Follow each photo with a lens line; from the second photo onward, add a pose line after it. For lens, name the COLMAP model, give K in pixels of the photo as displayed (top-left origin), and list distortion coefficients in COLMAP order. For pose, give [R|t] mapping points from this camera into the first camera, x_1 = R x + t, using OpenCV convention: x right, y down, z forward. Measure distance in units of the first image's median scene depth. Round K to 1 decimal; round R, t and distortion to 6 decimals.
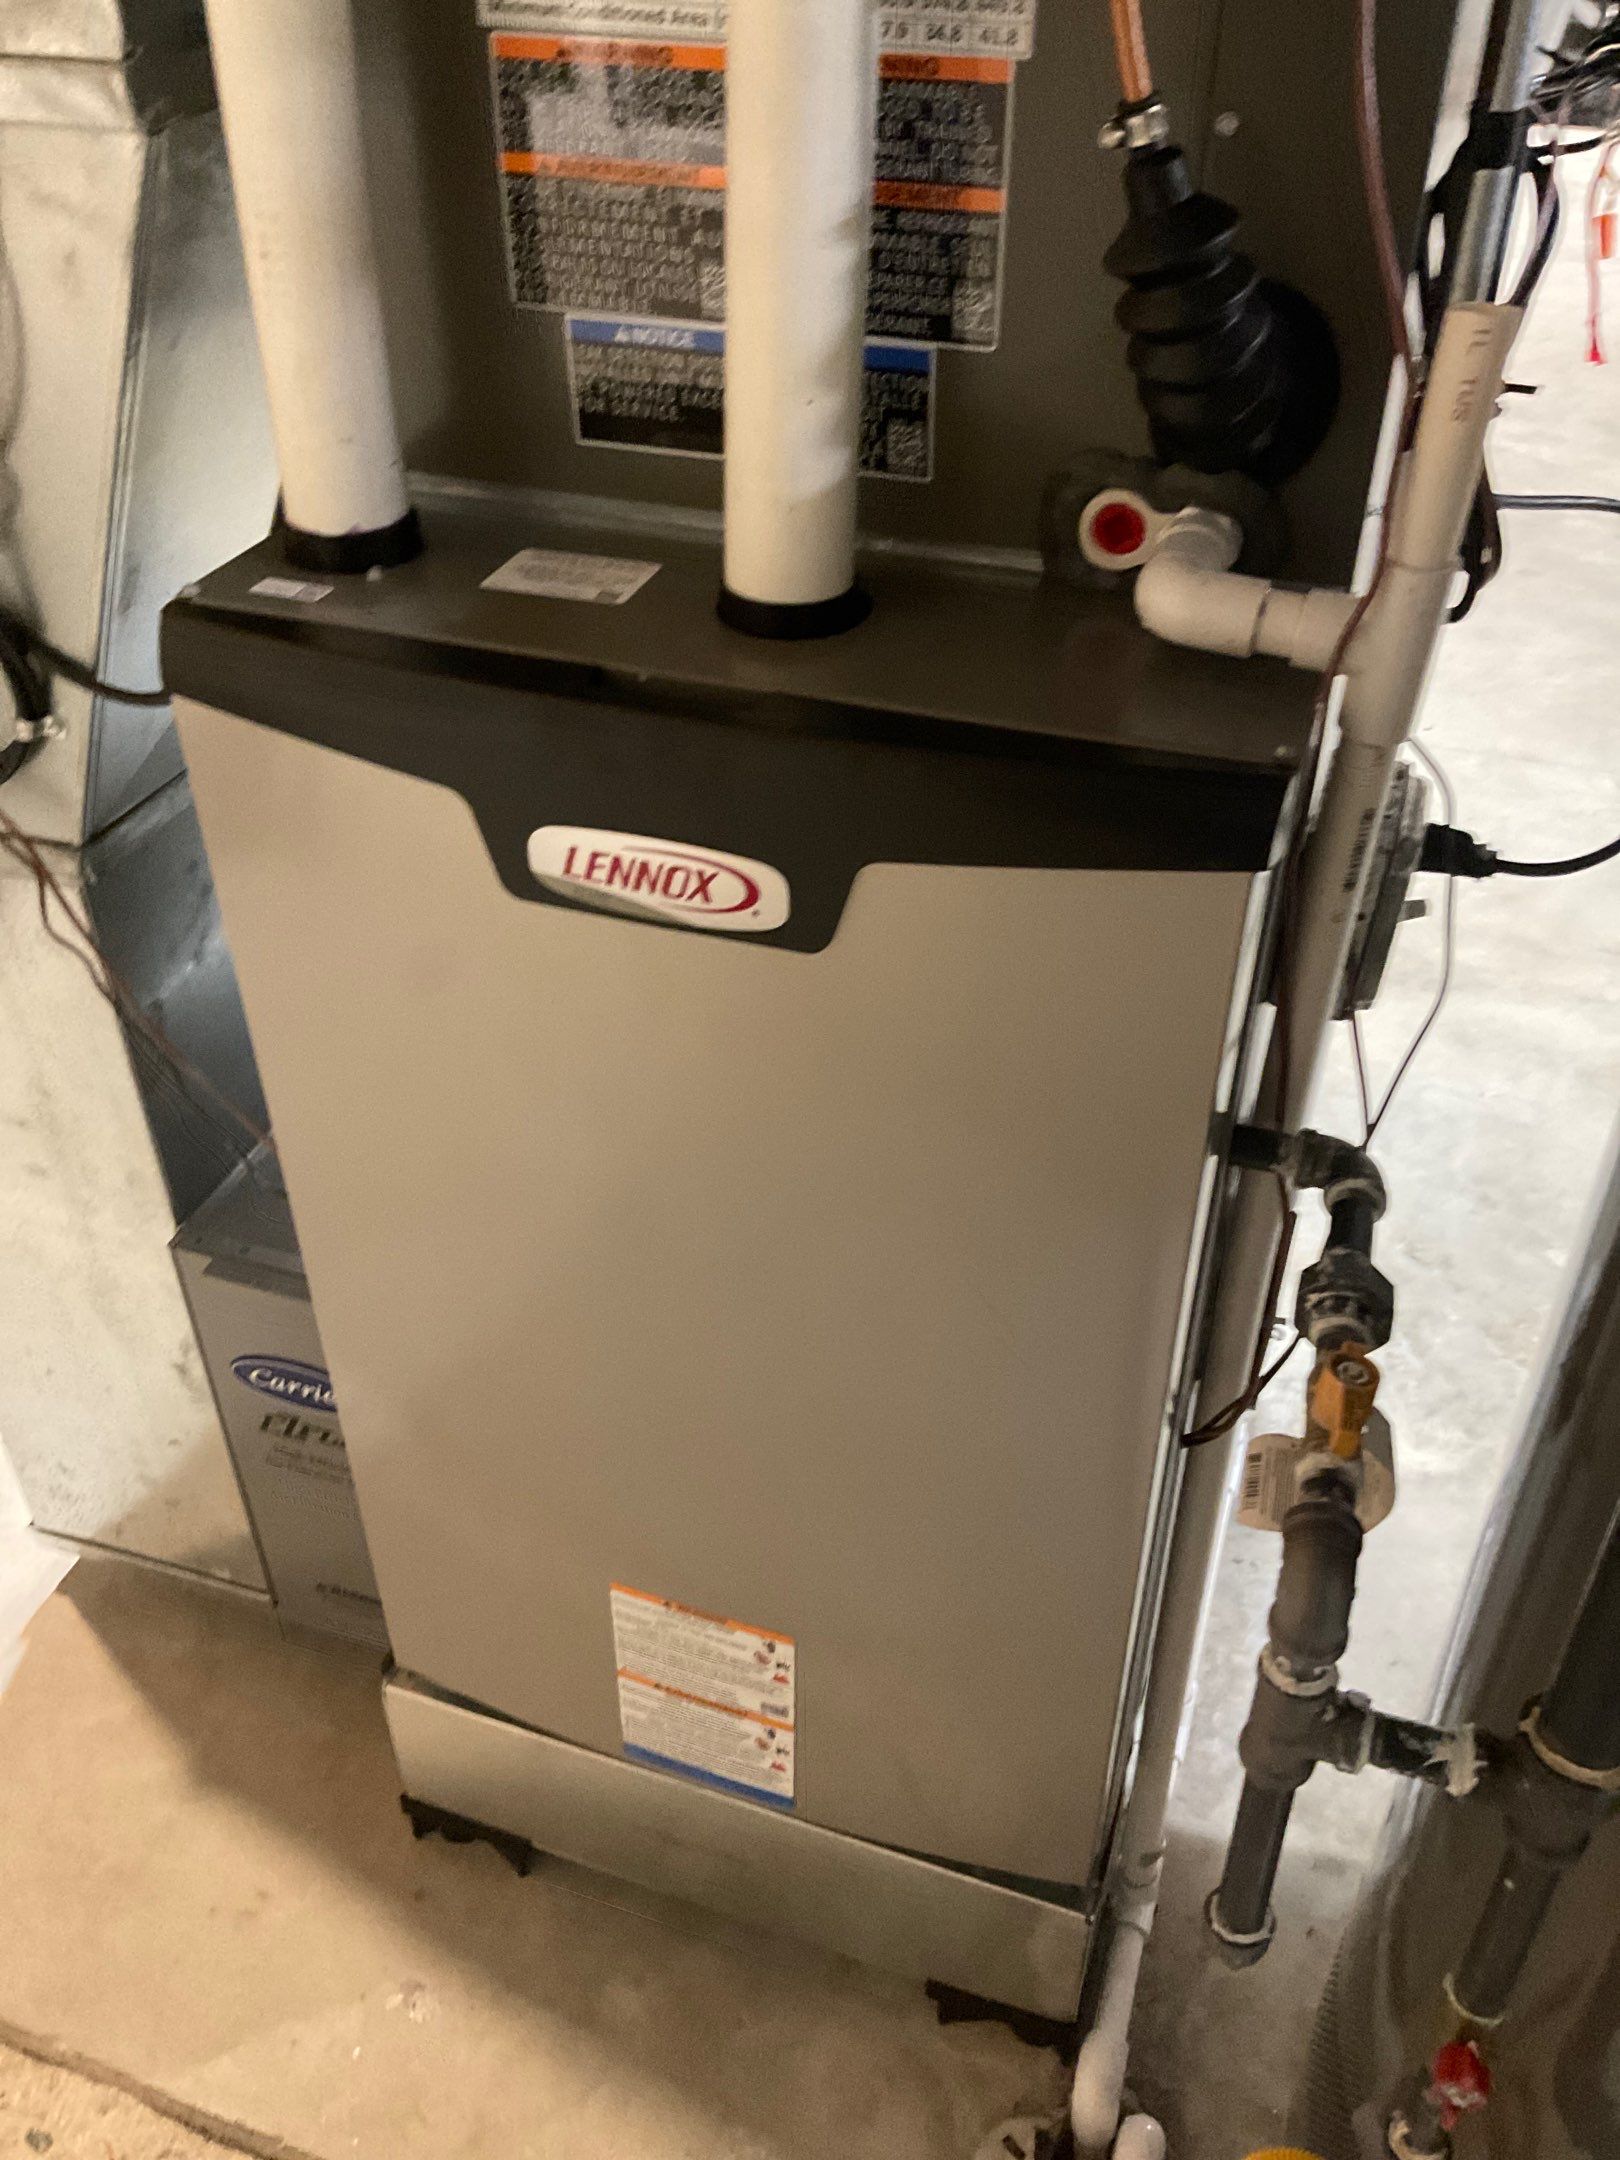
lens RADIAL K [[1891.2, 0, 799.0], [0, 1891.2, 1068.7], [0, 0, 1]] dist [0.058886, -0.104851]
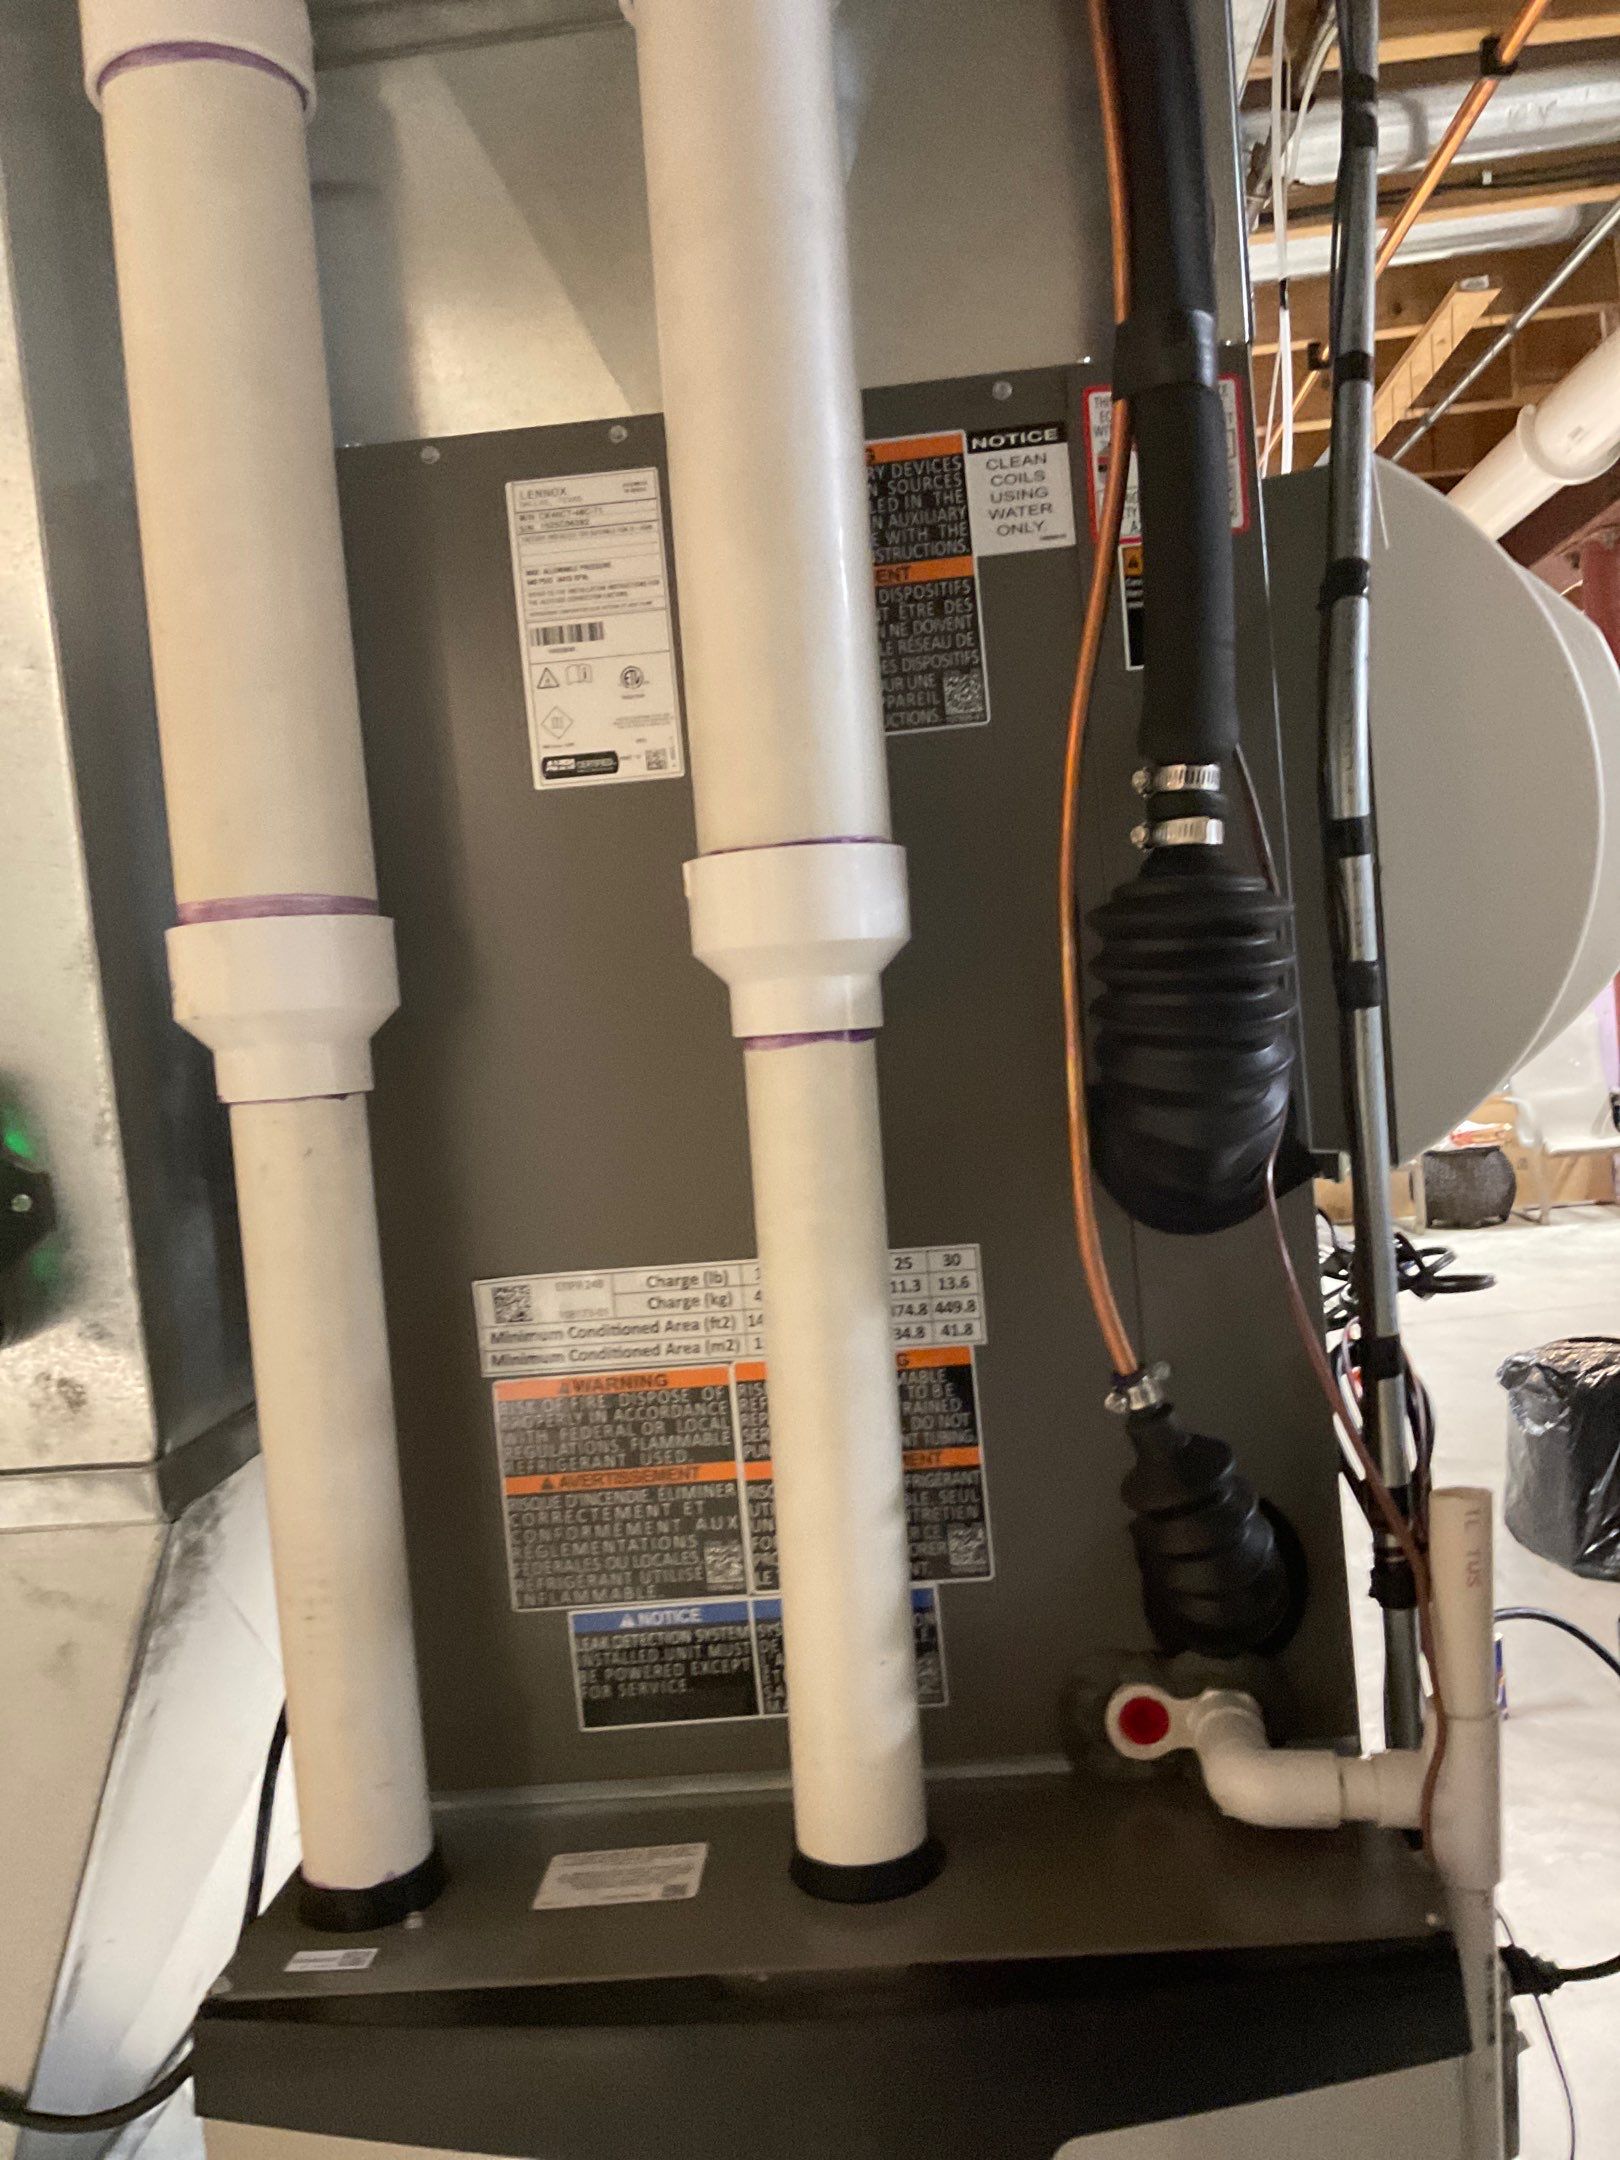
lens RADIAL K [[1891.2, 0, 791.0], [0, 1891.2, 1028.7], [0, 0, 1]] dist [0.058886, -0.104851]
pose [[0.956327, -0.095678, 0.276196, -0.272123], [0.233479, 0.818536, -0.524867, -0.086016], [-0.175859, 0.566431, 0.805127, -0.040893]]
